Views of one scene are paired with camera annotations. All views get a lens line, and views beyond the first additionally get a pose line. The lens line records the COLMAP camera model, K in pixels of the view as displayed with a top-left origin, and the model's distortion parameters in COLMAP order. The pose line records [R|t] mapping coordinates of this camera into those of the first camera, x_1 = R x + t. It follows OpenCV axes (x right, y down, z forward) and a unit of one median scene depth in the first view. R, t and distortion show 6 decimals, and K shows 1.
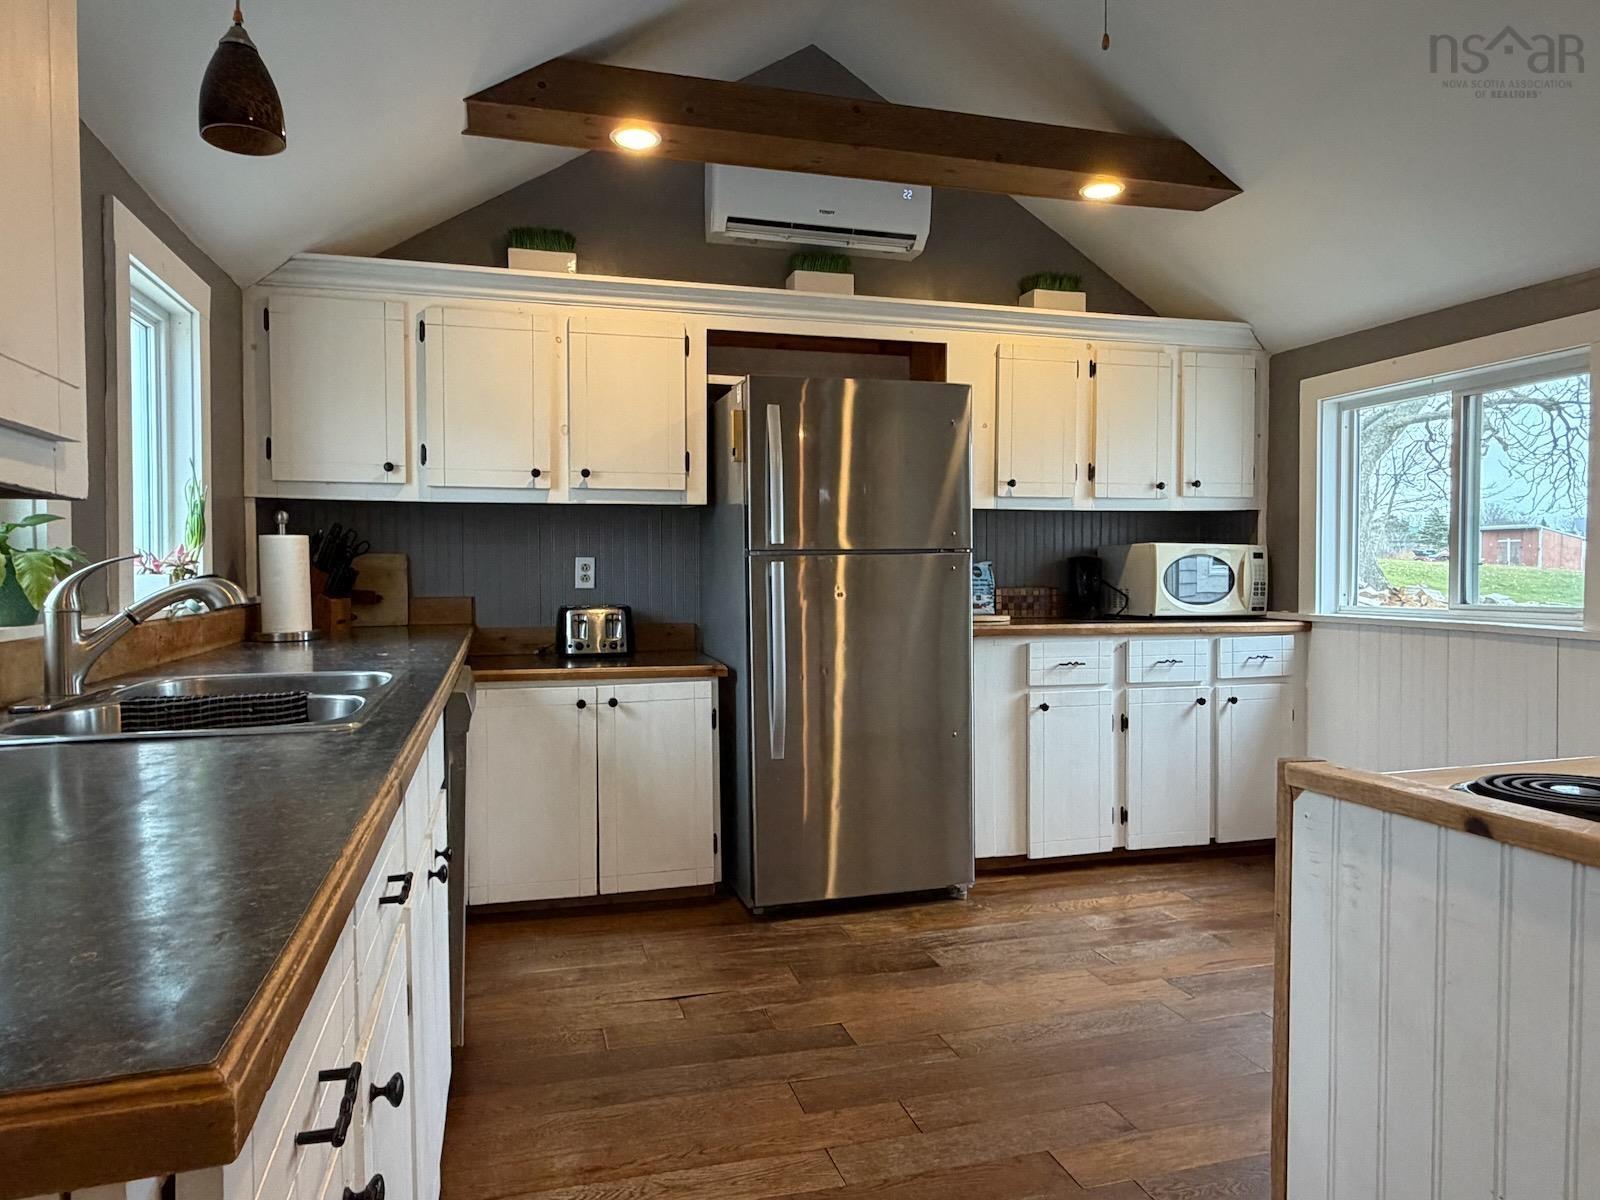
lens RADIAL K [[1023.1, 0, 795.4], [0, 1023.1, 596.9], [0, 0, 1]] dist [0.000062, 0.000130]
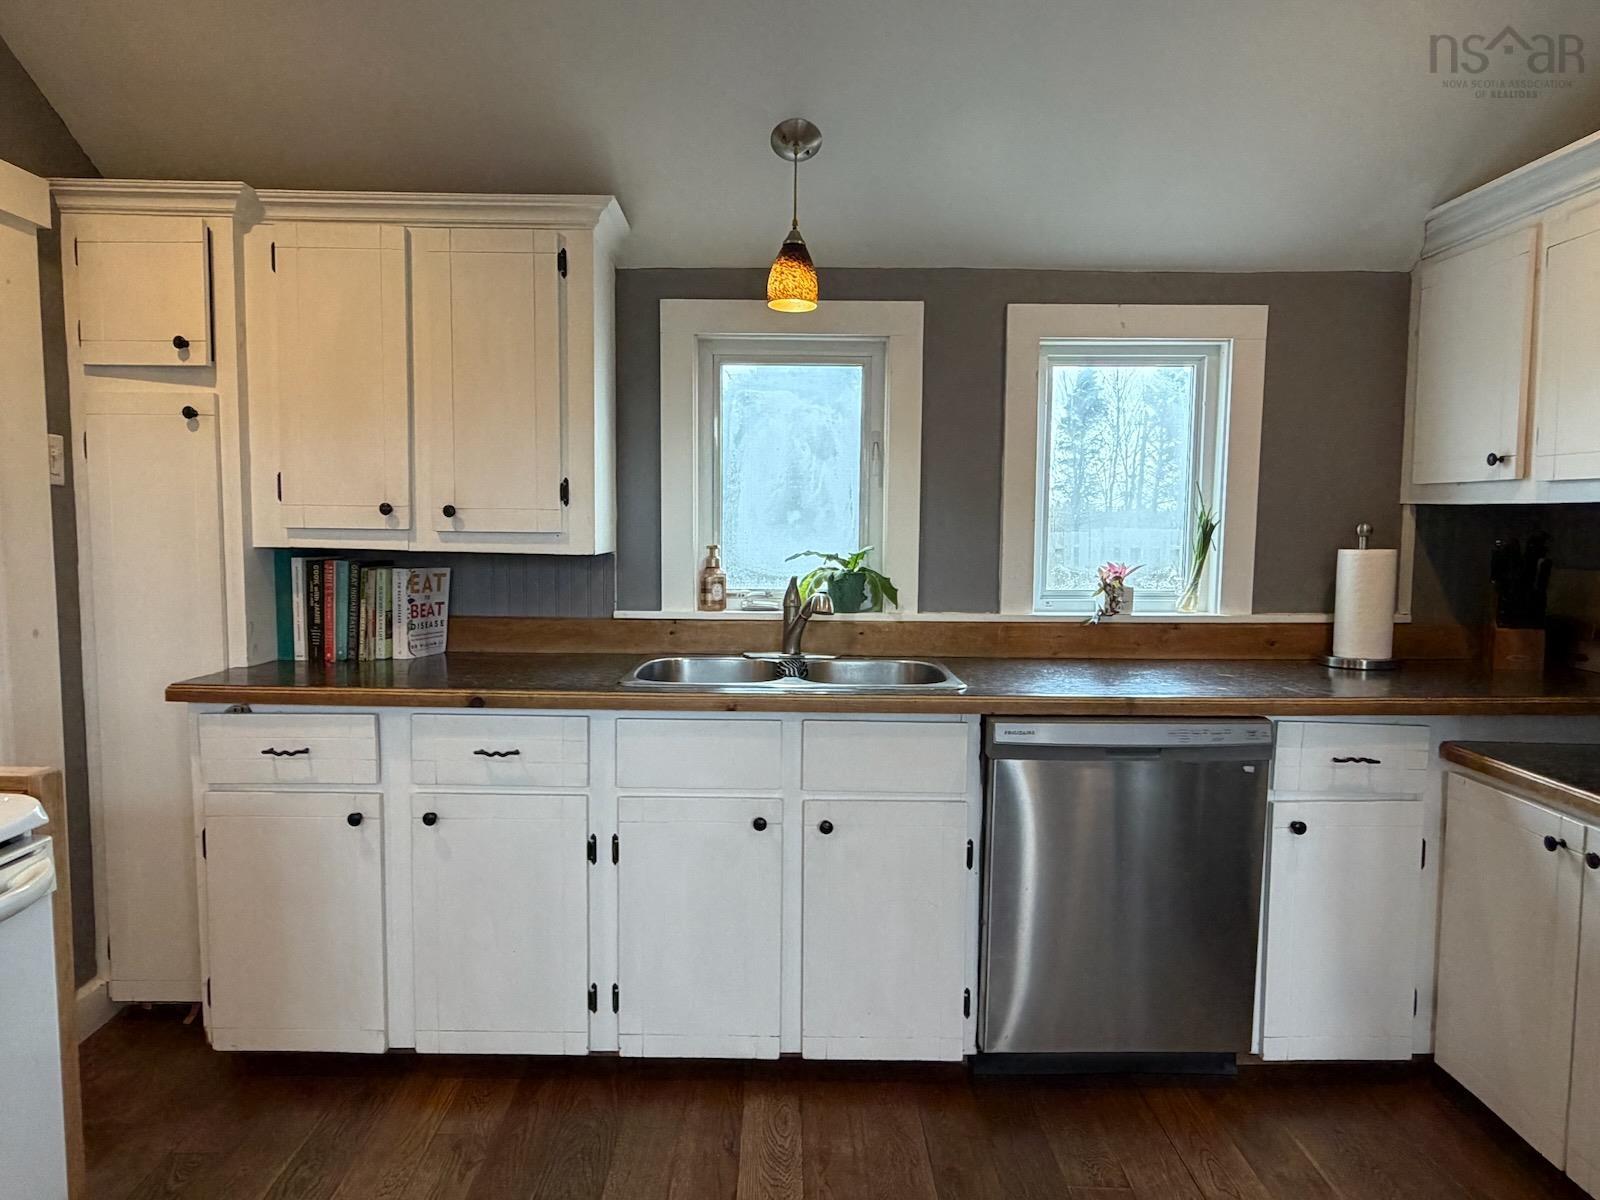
lens RADIAL K [[1023.1, 0, 795.4], [0, 1023.1, 603.0], [0, 0, 1]] dist [0.000062, 0.000130]
pose [[-0.269188, 0.066348, -0.960800, 0.491240], [-0.041802, 0.995879, 0.080482, -0.064603], [0.962180, 0.061828, -0.265305, 0.752988]]
